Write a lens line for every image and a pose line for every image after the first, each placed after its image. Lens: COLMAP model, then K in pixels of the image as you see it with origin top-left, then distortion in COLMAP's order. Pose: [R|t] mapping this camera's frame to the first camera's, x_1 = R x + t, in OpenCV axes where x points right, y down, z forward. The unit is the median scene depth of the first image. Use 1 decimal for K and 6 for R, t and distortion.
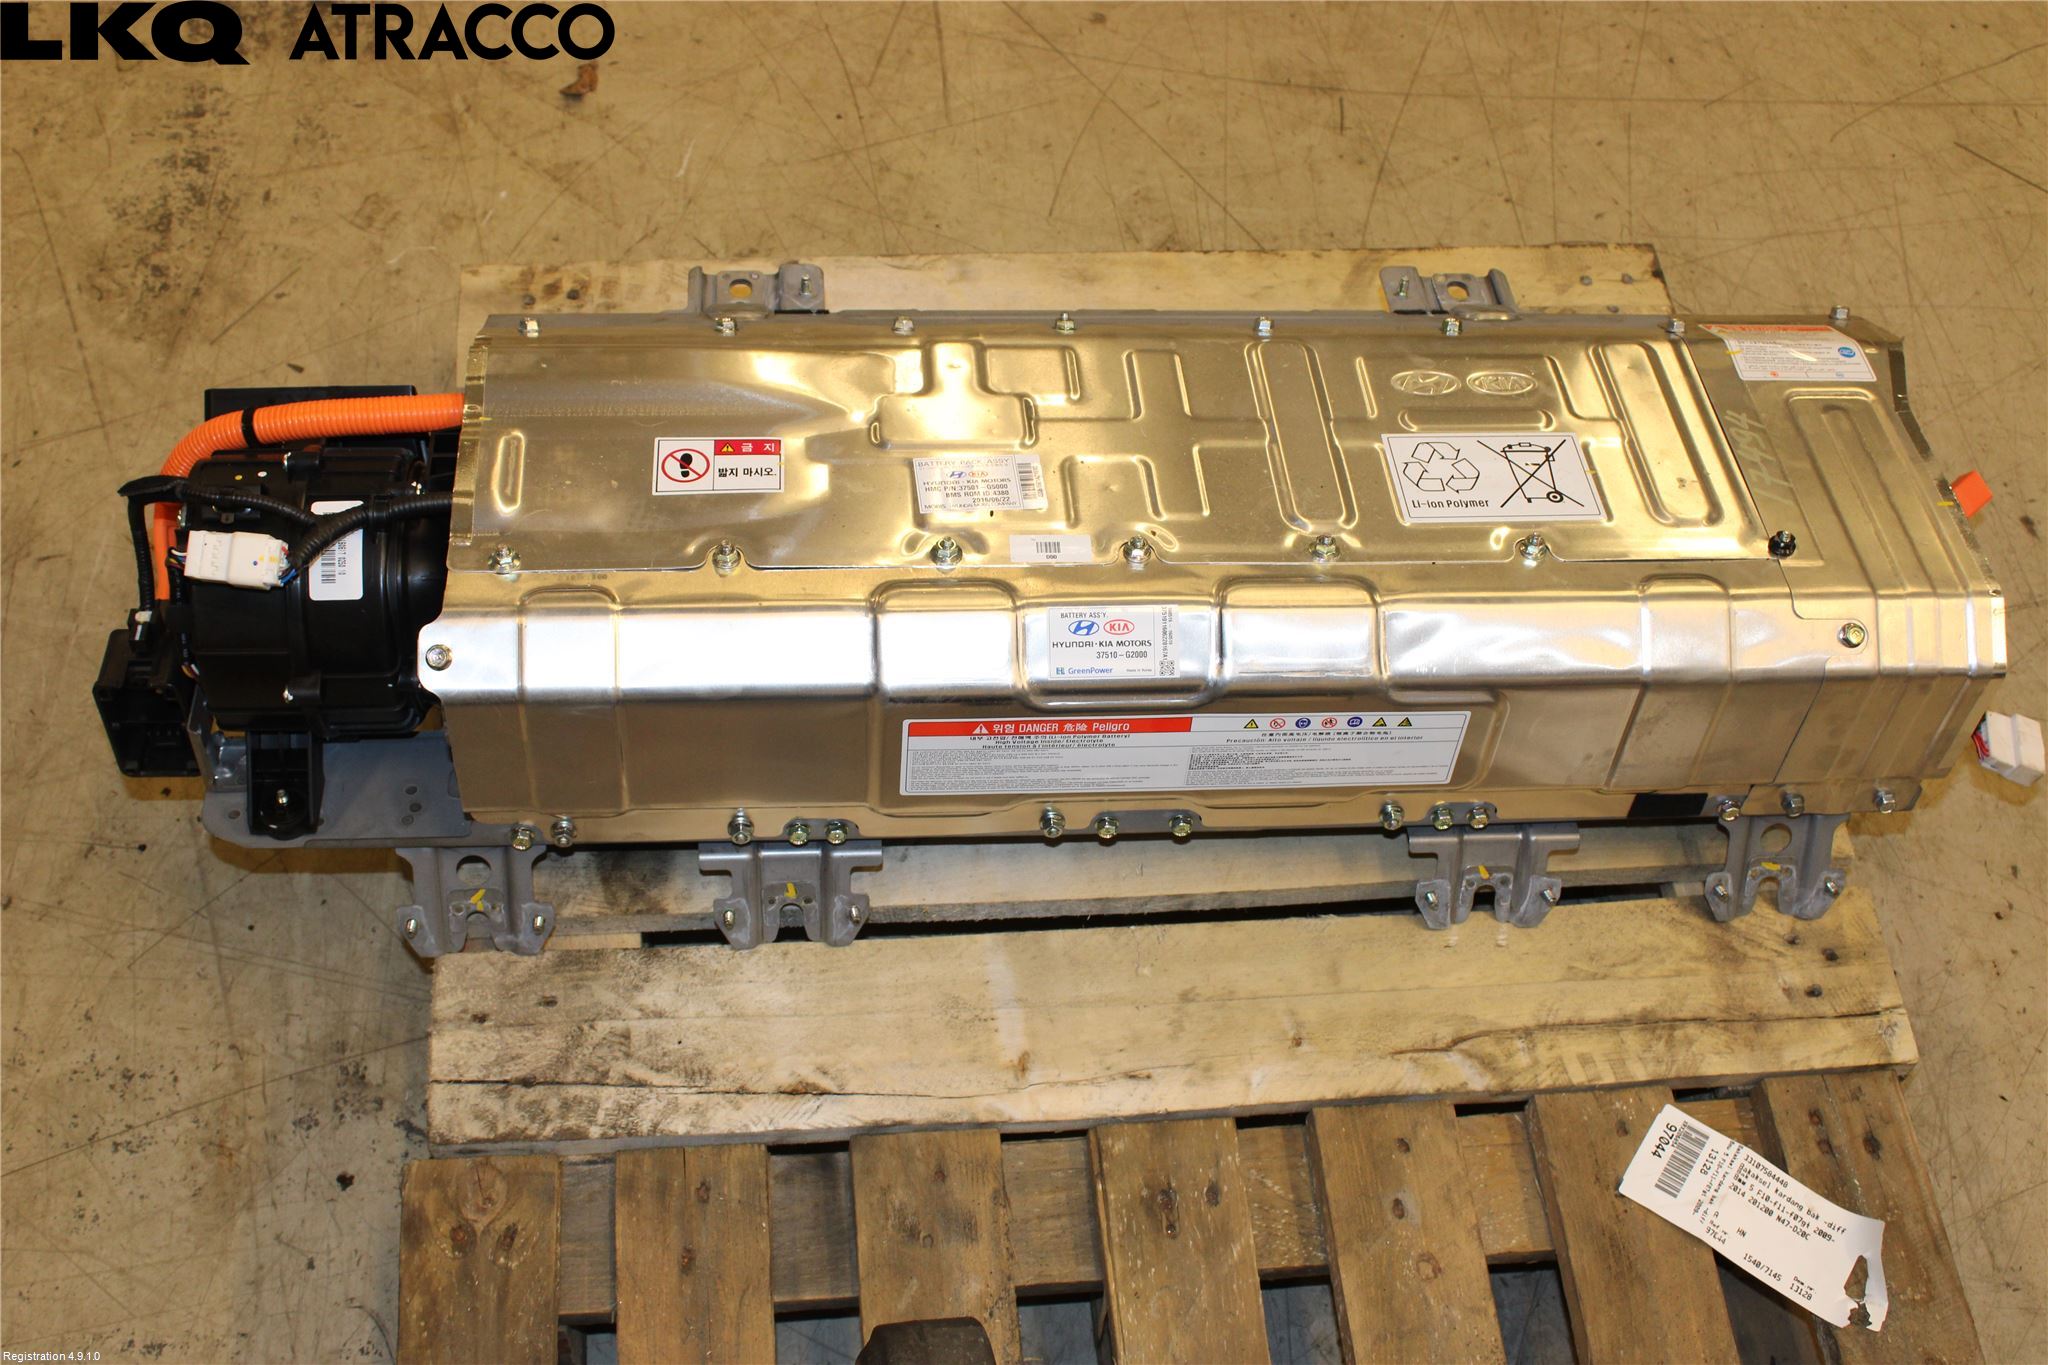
lens RADIAL K [[2290.0, 0, 1024.0], [0, 2290.0, 682.5], [0, 0, 1]] dist [-0.110047, 0.166051]
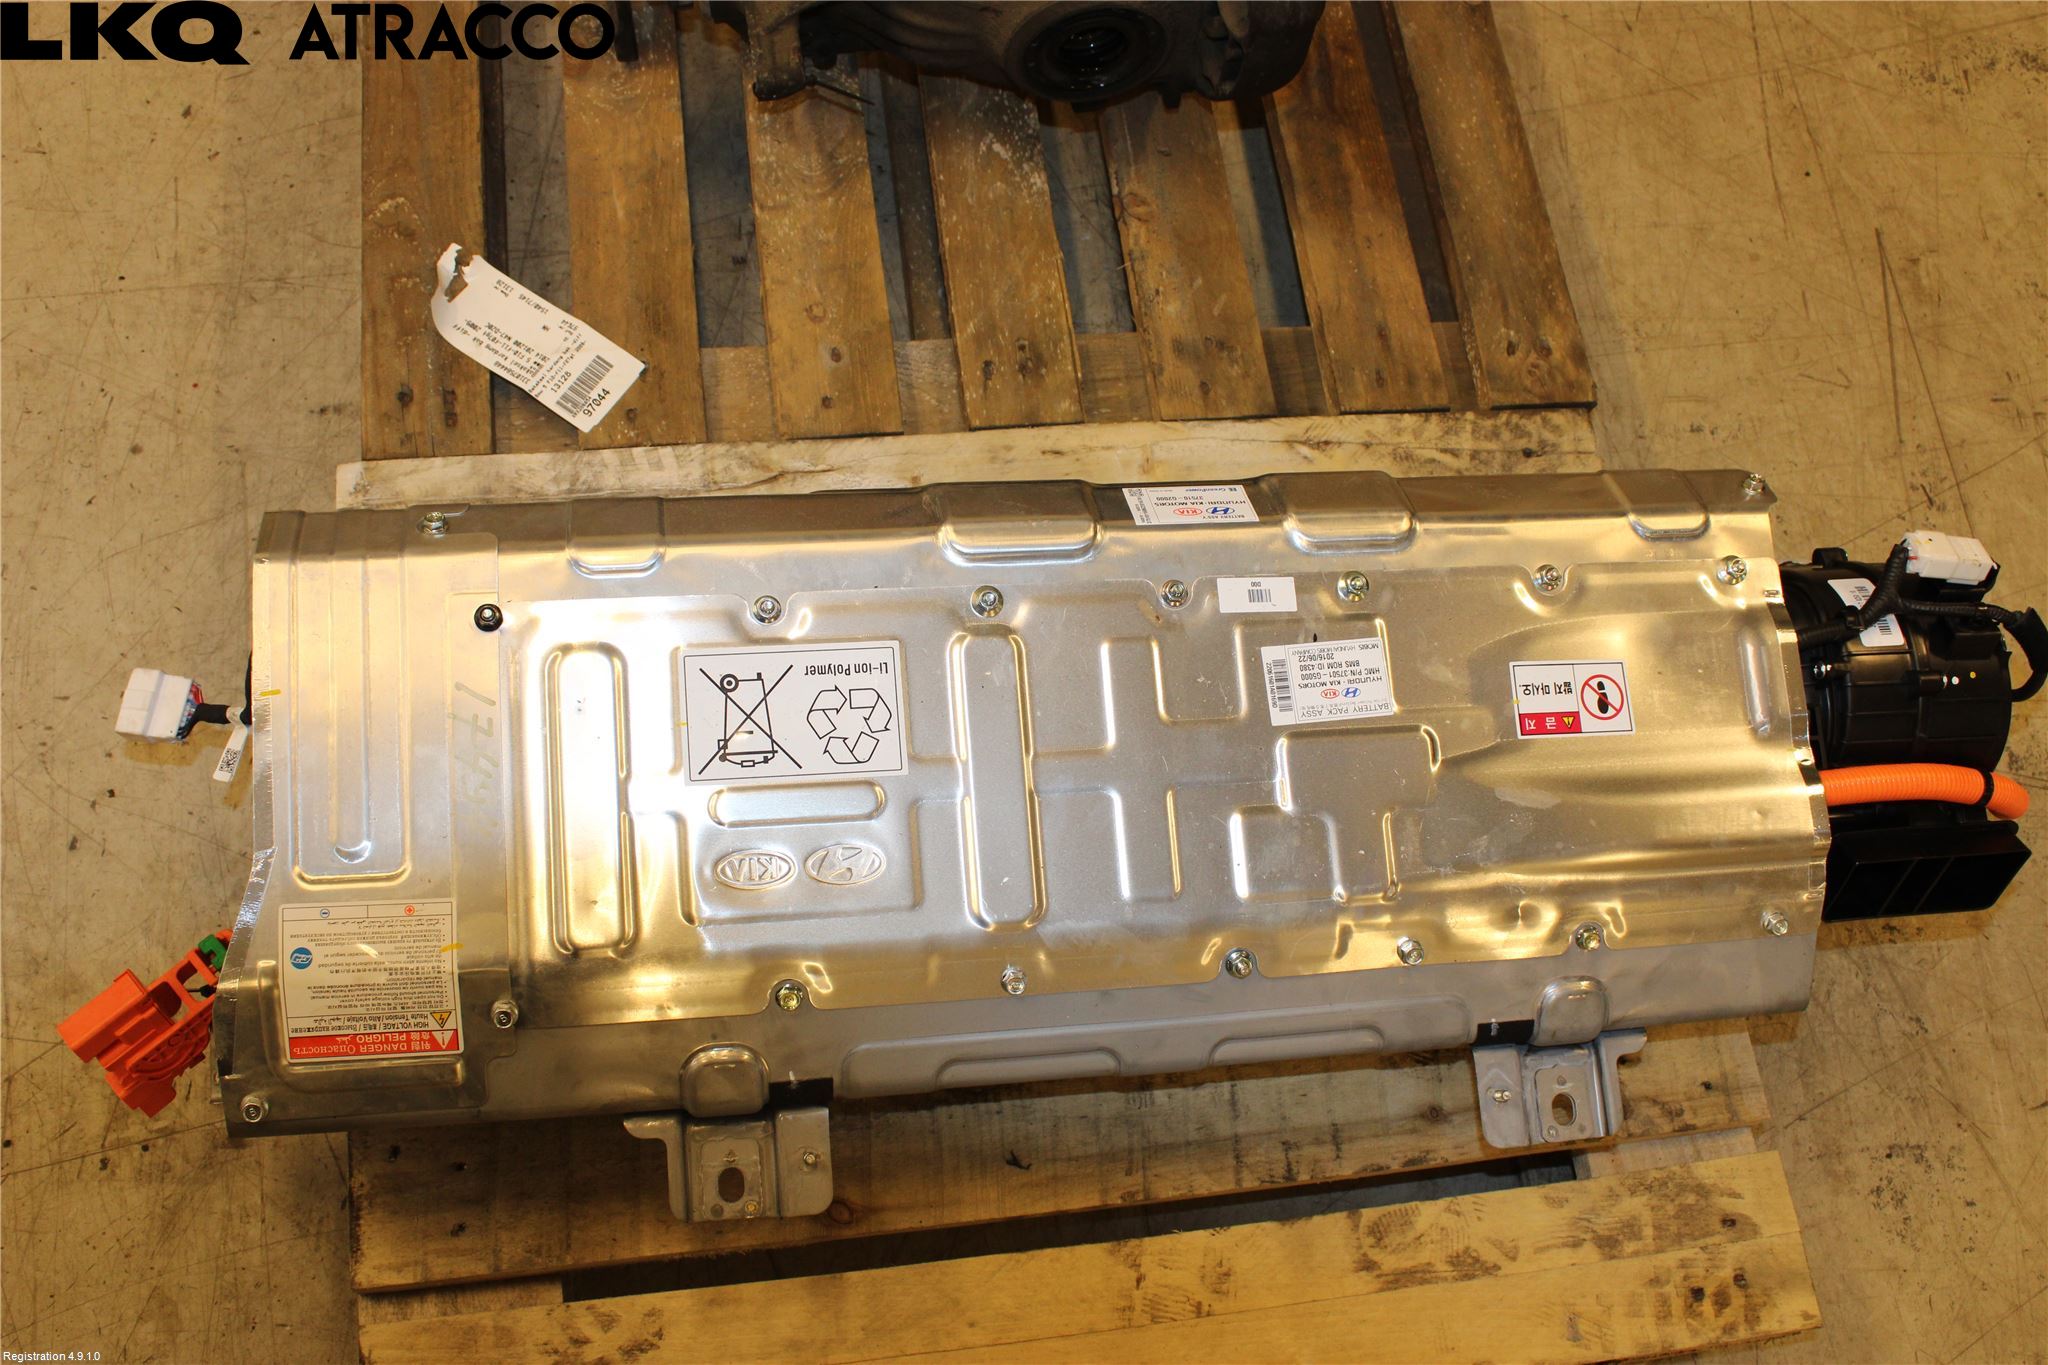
lens RADIAL K [[2031.2, 0, 1018.2], [0, 2031.2, 683.3], [0, 0, 1]] dist [-0.135955, 0.150168]
pose [[-0.975351, -0.049646, -0.215000, 0.293815], [-0.145425, -0.588188, 0.795542, -0.749260], [-0.165956, 0.807199, 0.566470, 0.509897]]
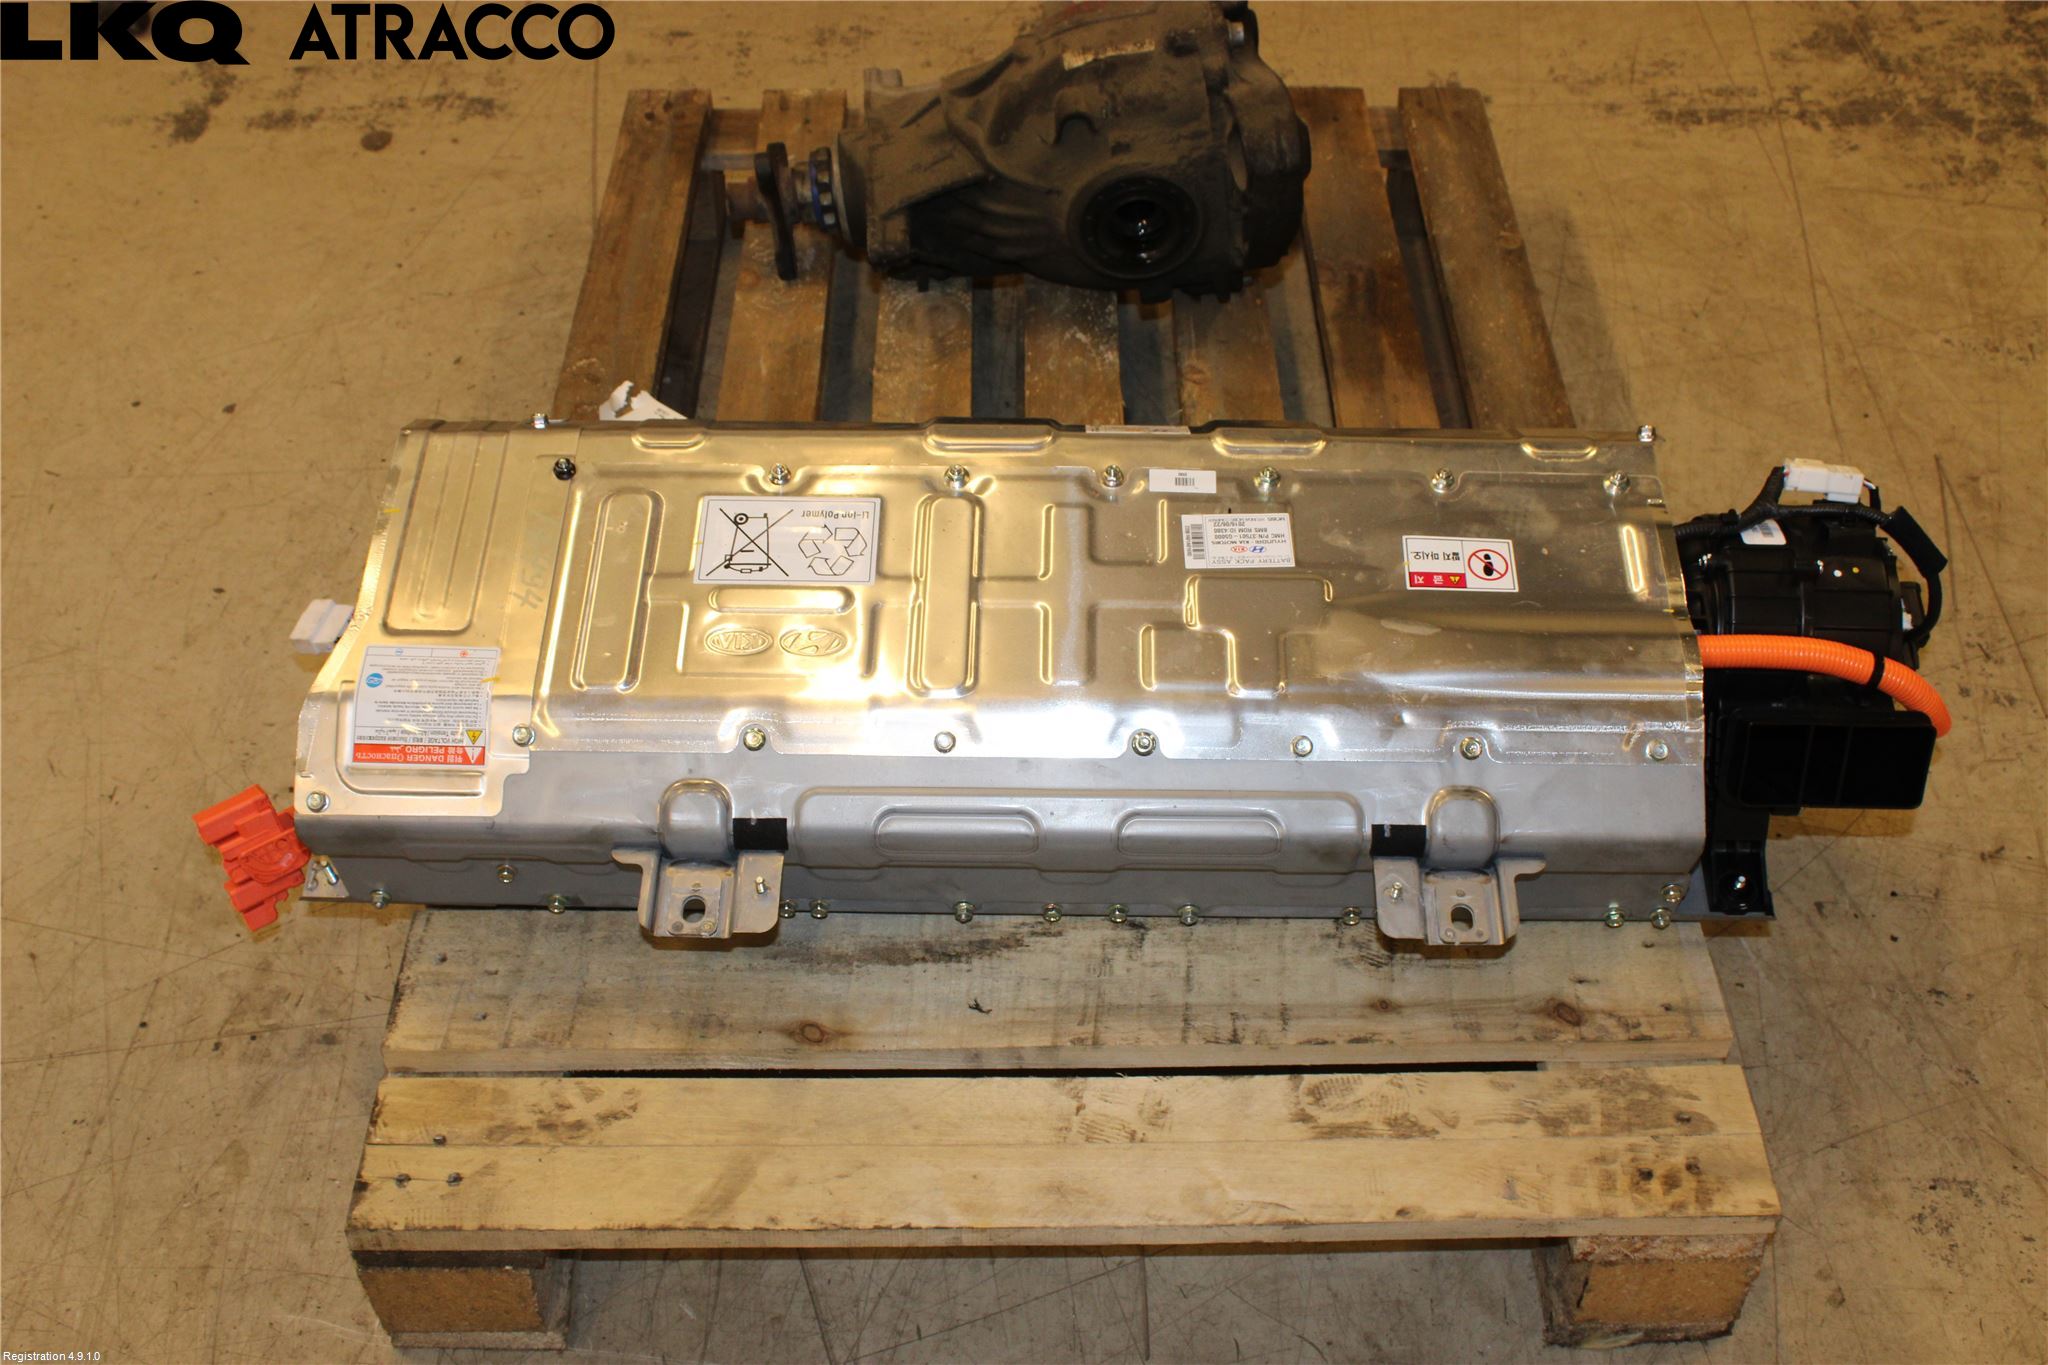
lens RADIAL K [[2207.4, 0, 1024.0], [0, 2207.4, 682.5], [0, 0, 1]] dist [-0.126092, 0.170087]
pose [[-0.992986, -0.117804, 0.010014, 0.068375], [0.037471, -0.233251, 0.971694, -1.178916], [-0.112134, 0.965254, 0.236029, 0.793513]]
